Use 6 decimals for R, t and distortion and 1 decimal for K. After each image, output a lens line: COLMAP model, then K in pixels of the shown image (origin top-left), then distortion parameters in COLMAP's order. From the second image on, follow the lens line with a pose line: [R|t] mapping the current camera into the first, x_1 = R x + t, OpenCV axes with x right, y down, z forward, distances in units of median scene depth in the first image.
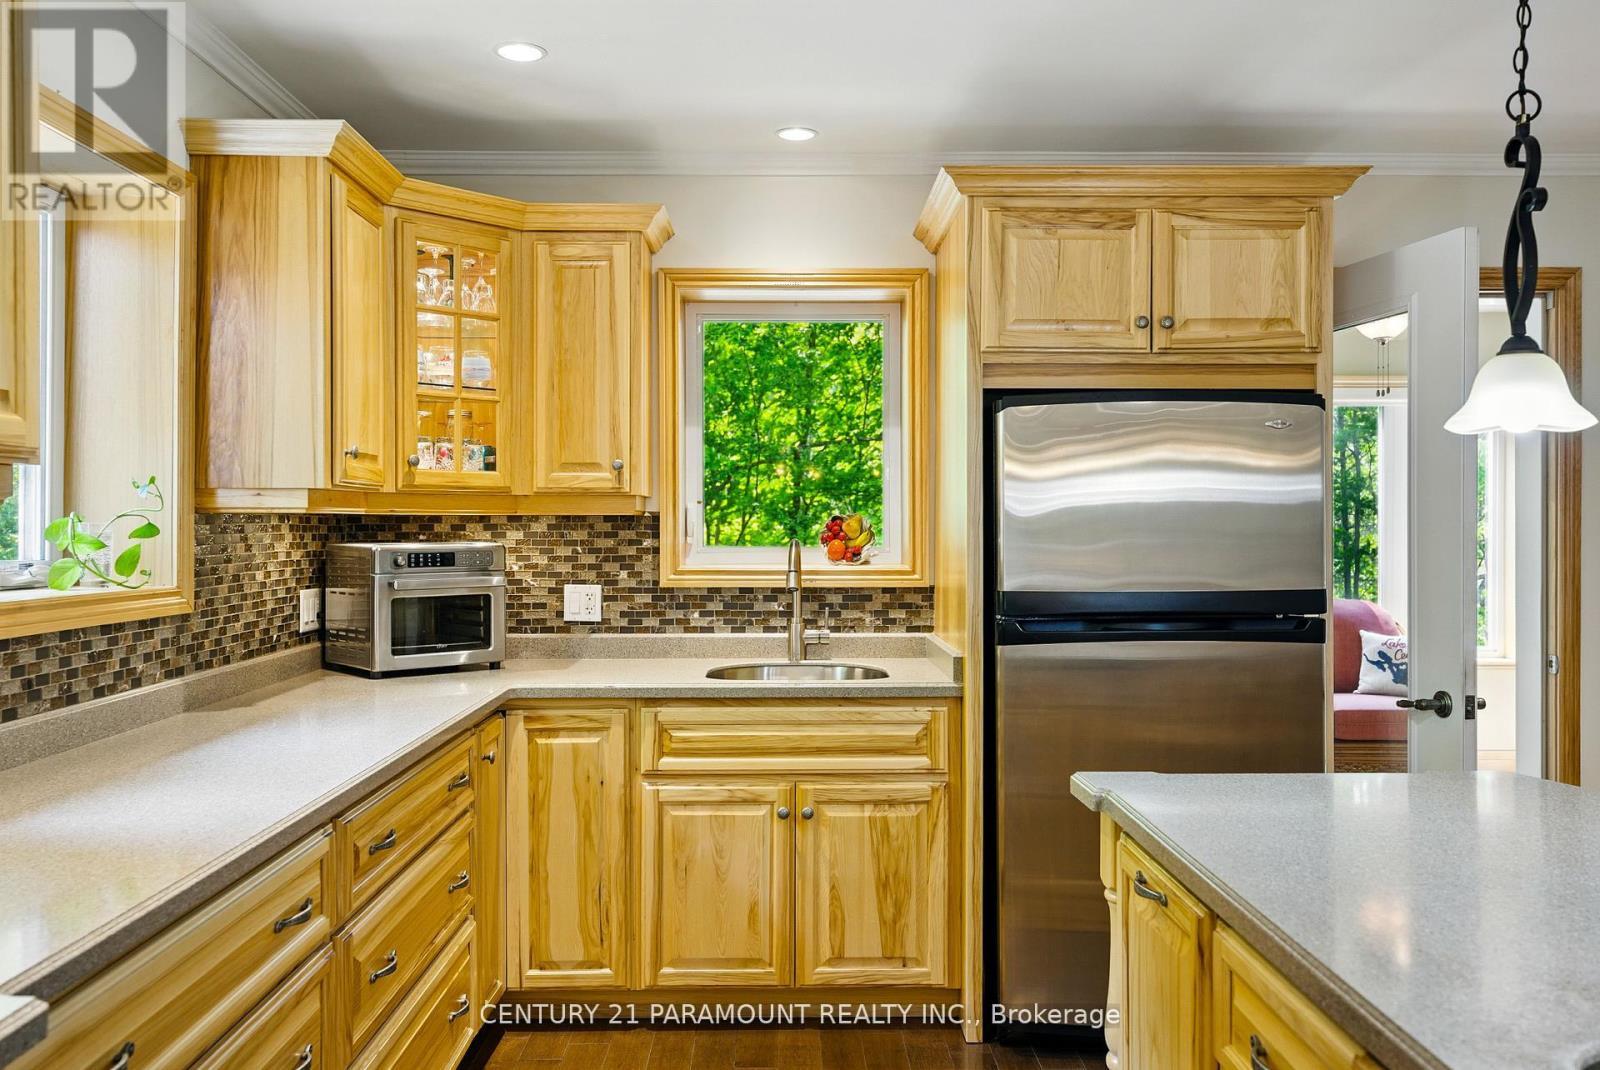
lens RADIAL K [[1287.6, 0, 802.7], [0, 1287.6, 530.1], [0, 0, 1]] dist [-0.004944, 0.055734]
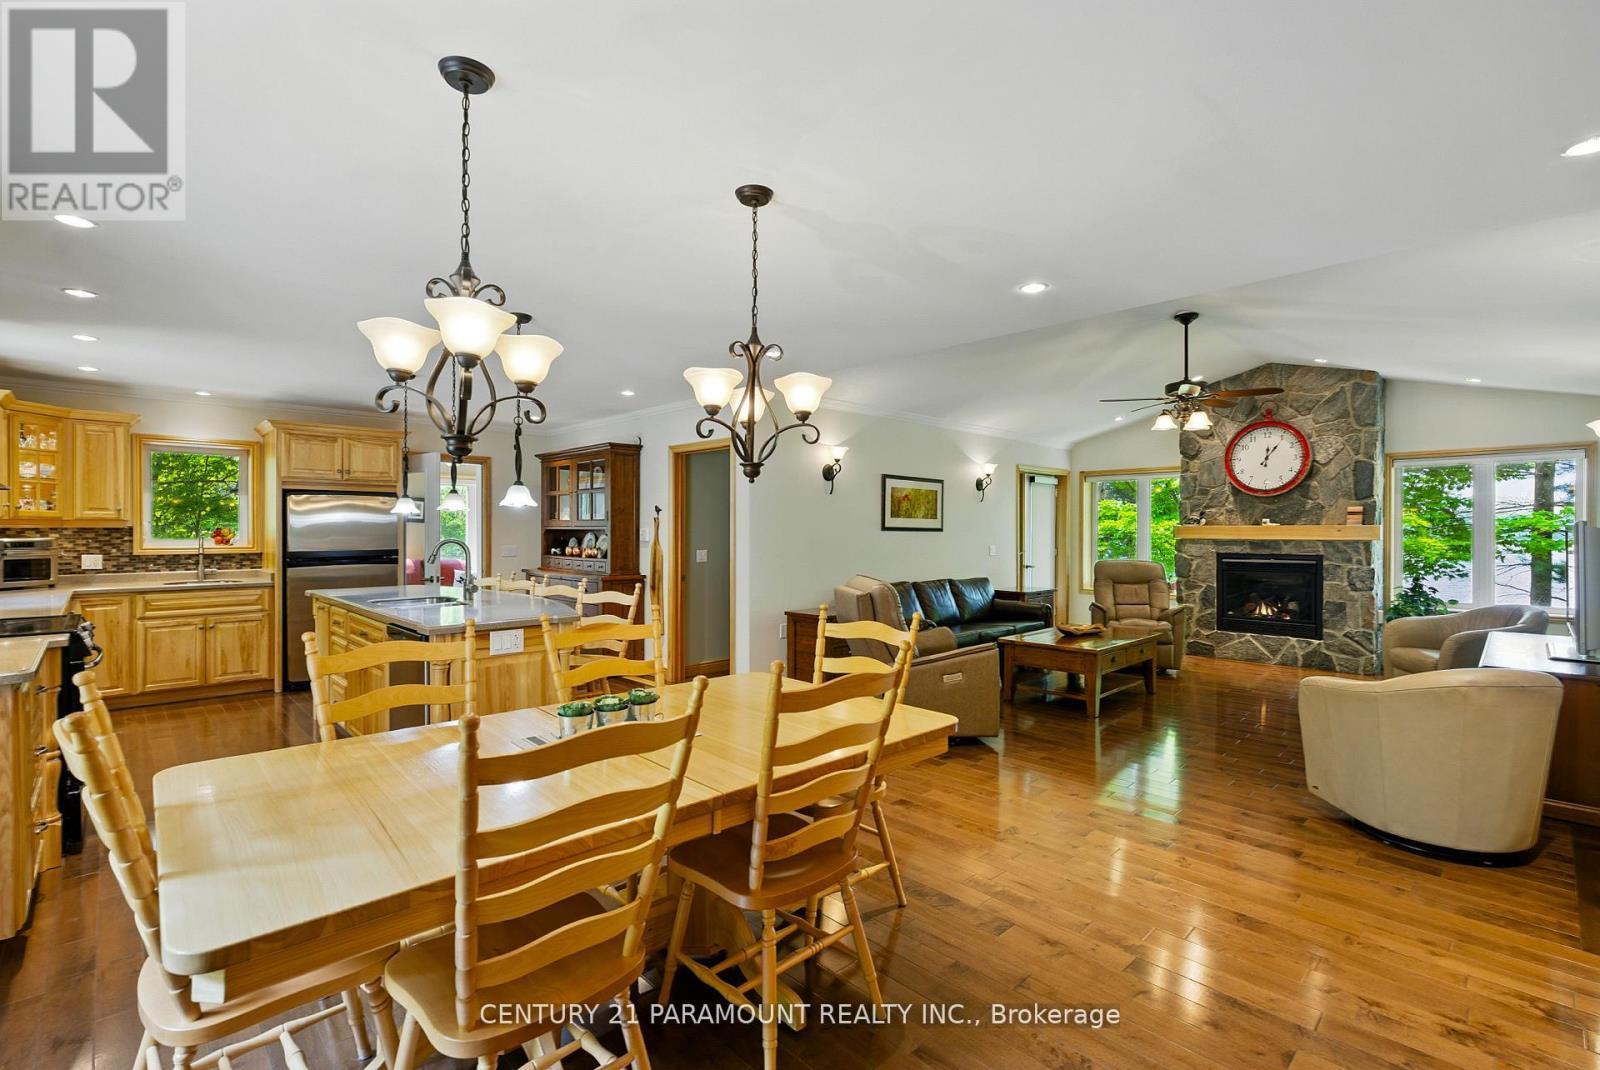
lens RADIAL K [[727.8, 0, 800.8], [0, 727.8, 532.4], [0, 0, 1]] dist [-0.001403, 0.000112]
pose [[0.734529, -0.001358, 0.678576, -0.129762], [0.001339, 0.999999, 0.000551, -0.000779], [-0.678576, 0.000504, 0.734530, -1.119284]]
